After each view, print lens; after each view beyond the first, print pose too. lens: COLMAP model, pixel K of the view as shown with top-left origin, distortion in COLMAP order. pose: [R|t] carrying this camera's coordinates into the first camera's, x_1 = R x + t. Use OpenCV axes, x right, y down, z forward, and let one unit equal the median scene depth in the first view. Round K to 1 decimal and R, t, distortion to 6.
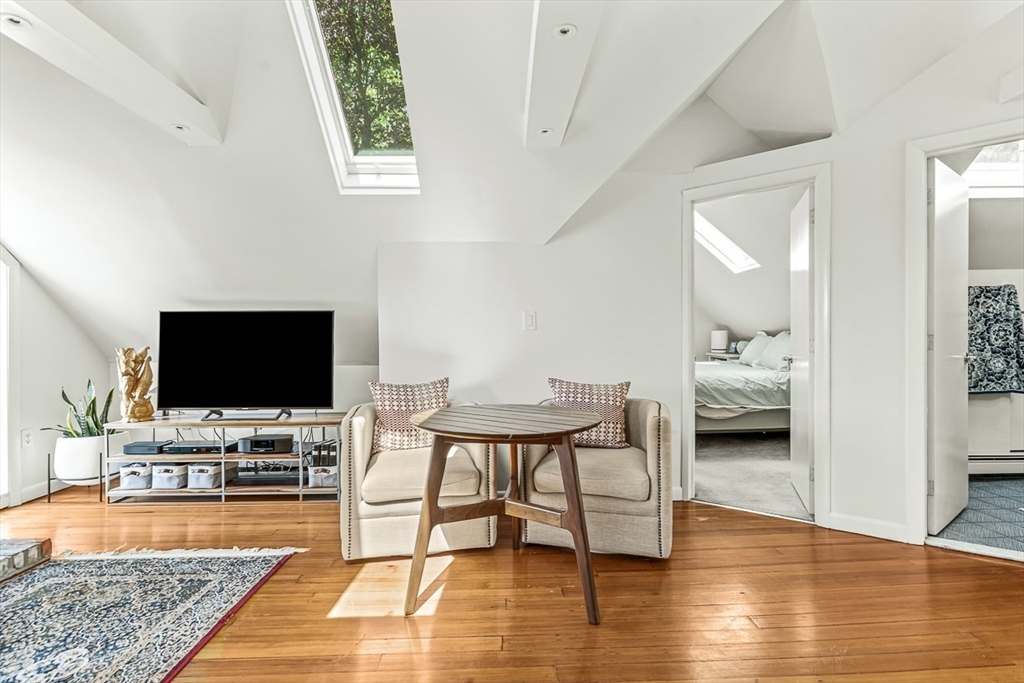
lens RADIAL K [[481.7, 0, 511.8], [0, 481.7, 339.6], [0, 0, 1]] dist [-0.001119, 0.000688]
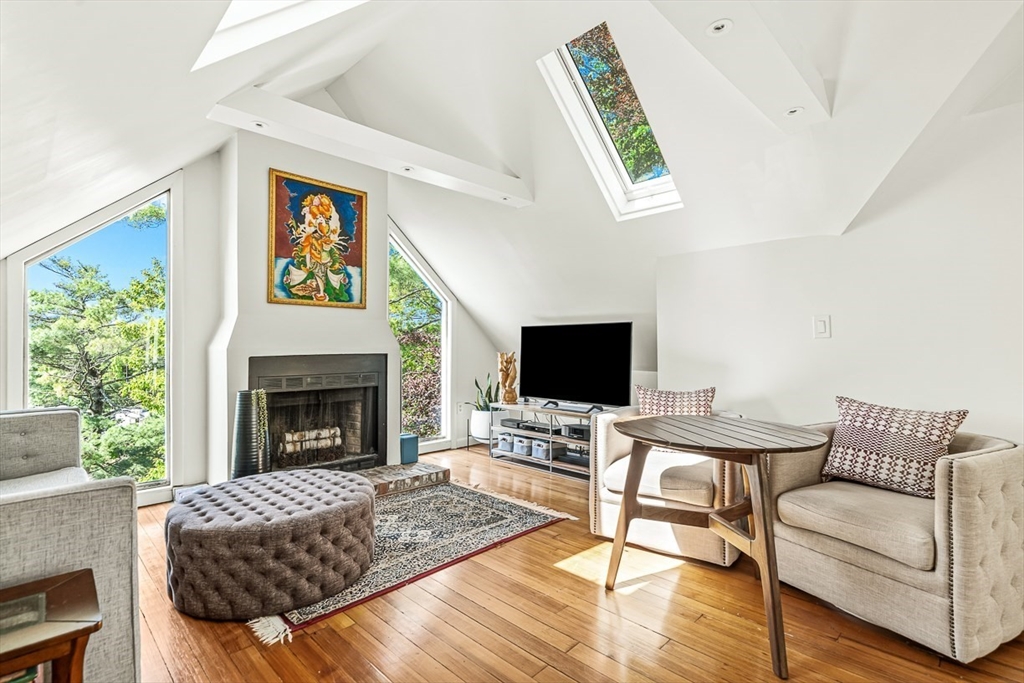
lens RADIAL K [[477.6, 0, 510.7], [0, 477.6, 342.7], [0, 0, 1]] dist [-0.000257, 0.000294]
pose [[0.690970, 0.000035, -0.722883, 0.259774], [-0.006573, 0.999959, -0.006235, -0.002832], [0.722853, 0.009060, 0.690942, 0.025943]]
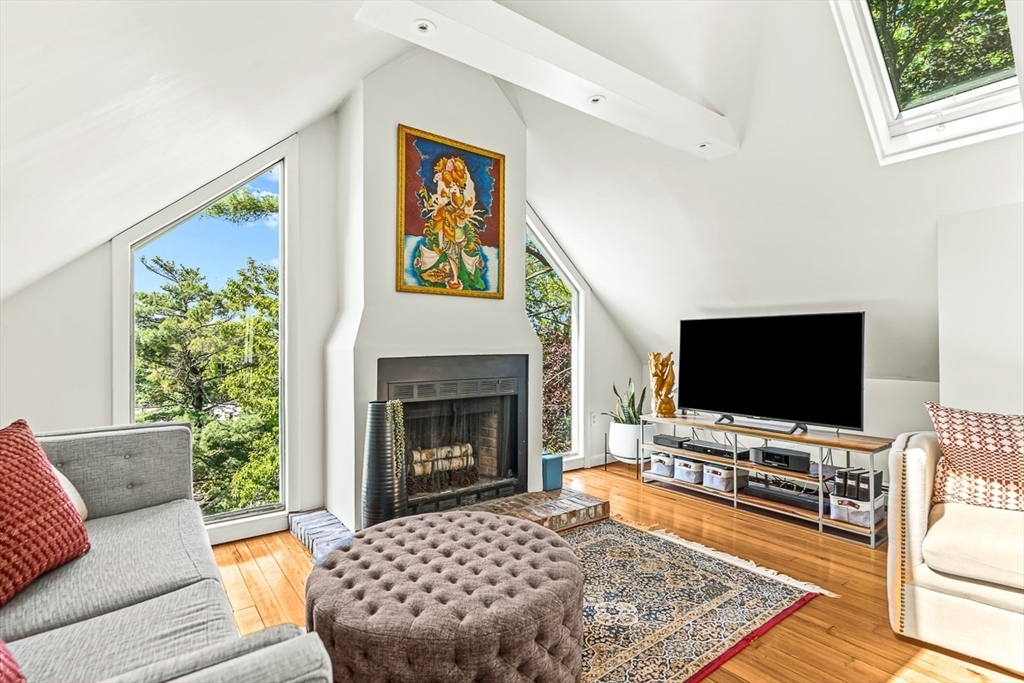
lens RADIAL K [[485.8, 0, 508.1], [0, 485.8, 342.9], [0, 0, 1]] dist [0.002036, -0.000049]
pose [[0.580492, 0.001970, -0.814264, -0.050138], [-0.006324, 0.999978, -0.002089, -0.001520], [0.814241, 0.006362, 0.580491, 0.024959]]
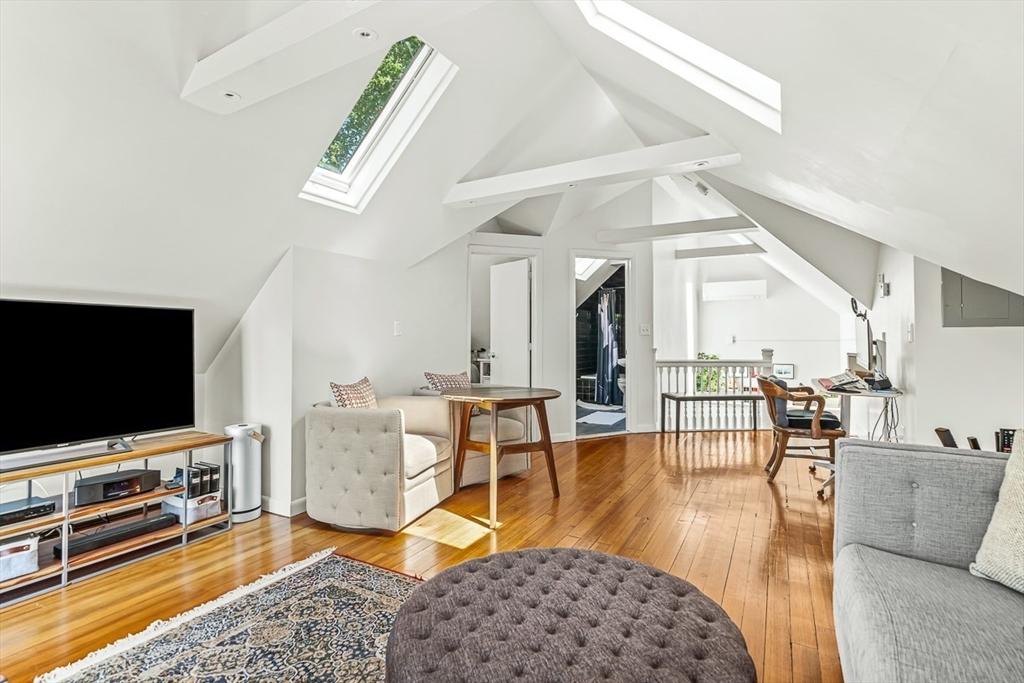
lens RADIAL K [[481.7, 0, 511.8], [0, 481.7, 339.6], [0, 0, 1]] dist [-0.001119, 0.000688]
pose [[0.517063, 0.006941, 0.855919, -0.857983], [0.001805, 0.999956, -0.009200, 0.001158], [-0.855945, 0.006302, 0.517028, 0.105944]]
